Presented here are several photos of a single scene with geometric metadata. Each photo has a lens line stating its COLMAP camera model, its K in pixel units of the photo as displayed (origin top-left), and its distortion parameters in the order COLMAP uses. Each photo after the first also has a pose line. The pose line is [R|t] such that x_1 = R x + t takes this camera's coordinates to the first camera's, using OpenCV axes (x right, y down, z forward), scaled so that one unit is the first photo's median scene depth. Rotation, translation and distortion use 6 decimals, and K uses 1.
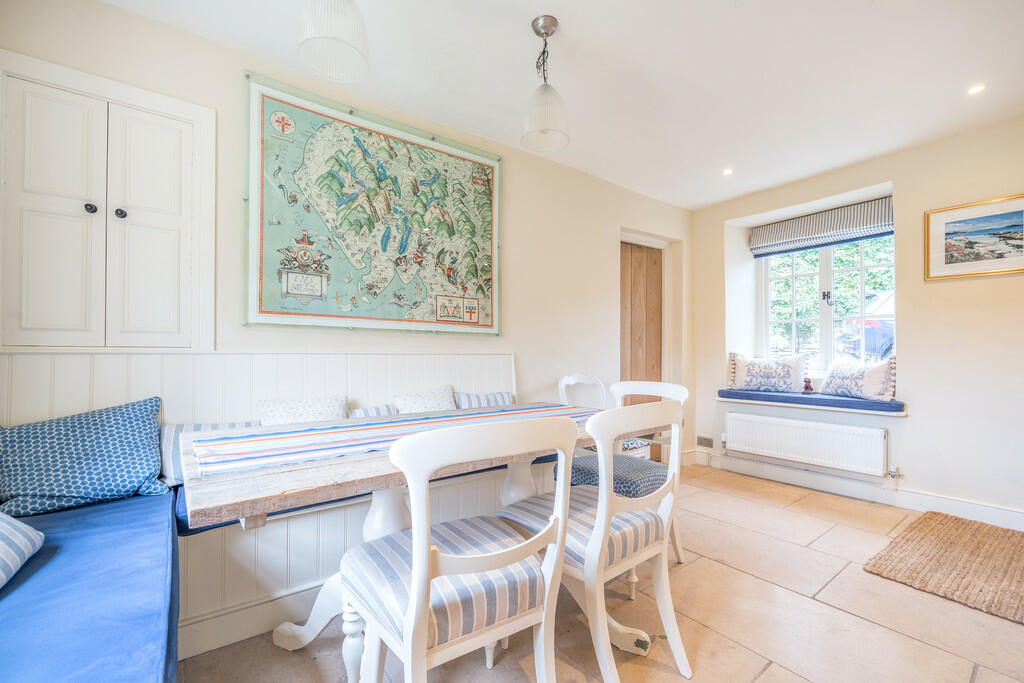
lens RADIAL K [[415.6, 0, 505.6], [0, 415.6, 350.9], [0, 0, 1]] dist [0.001008, 0.000509]
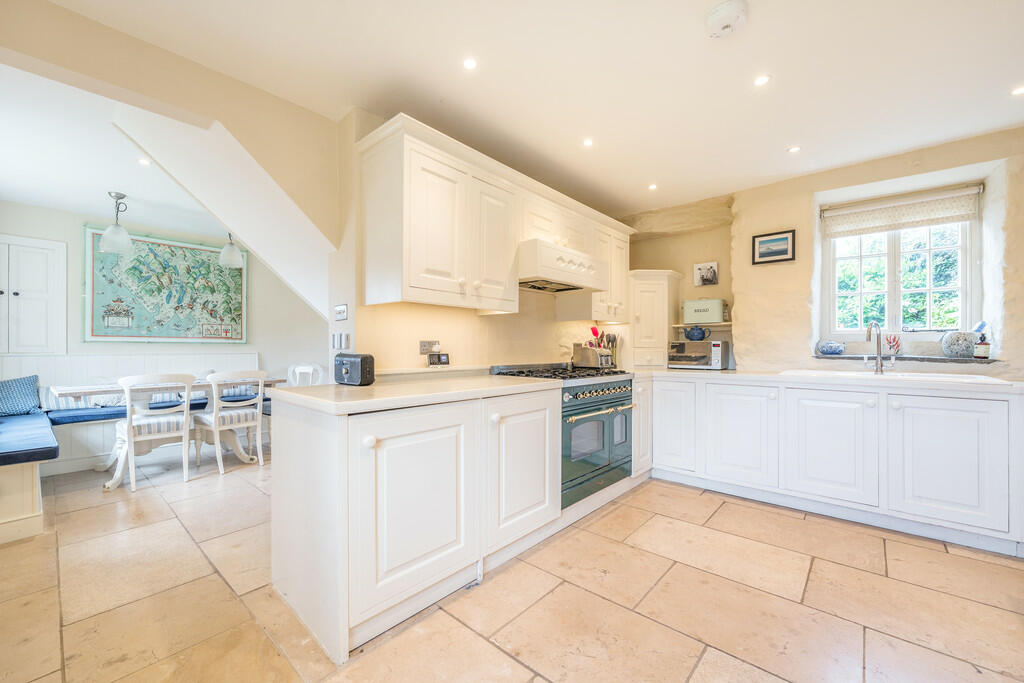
lens RADIAL K [[399.7, 0, 501.3], [0, 399.7, 346.2], [0, 0, 1]] dist [-0.002064, 0.000473]
pose [[0.977929, -0.003105, 0.208915, 0.846843], [0.002113, 0.999985, 0.004971, -0.036978], [-0.208928, -0.004420, 0.977921, -1.180123]]
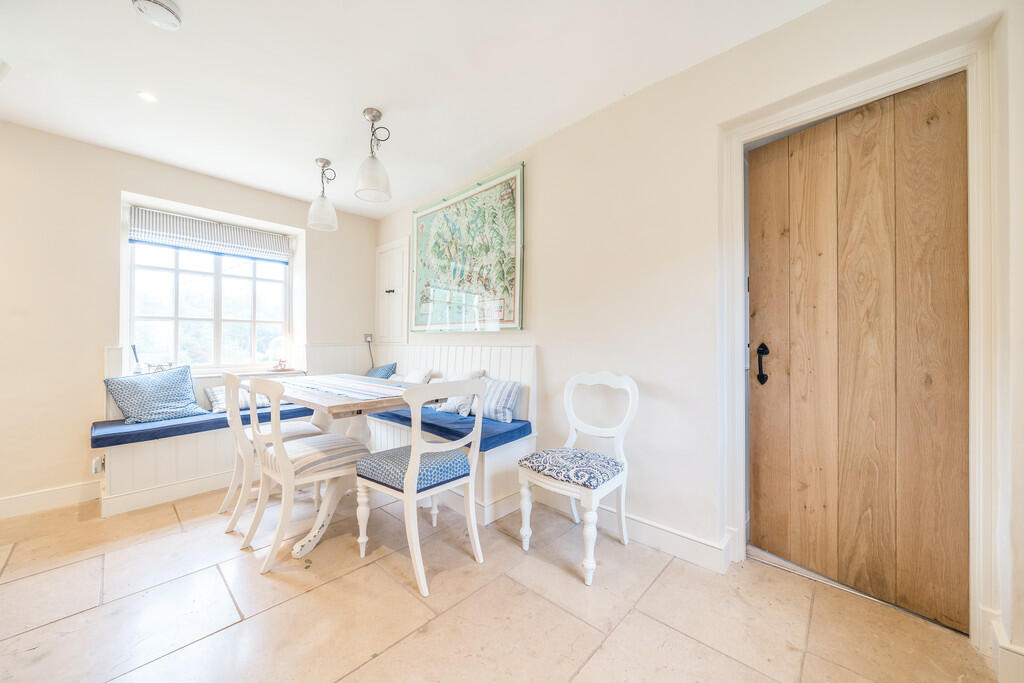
lens RADIAL K [[372.0, 0, 508.8], [0, 372.0, 342.2], [0, 0, 1]] dist [0.001292, 0.000062]
pose [[0.190707, -0.003532, -0.981641, 1.057857], [0.008526, 0.999962, -0.001941, -0.000790], [0.981610, -0.007999, 0.190730, 0.896366]]
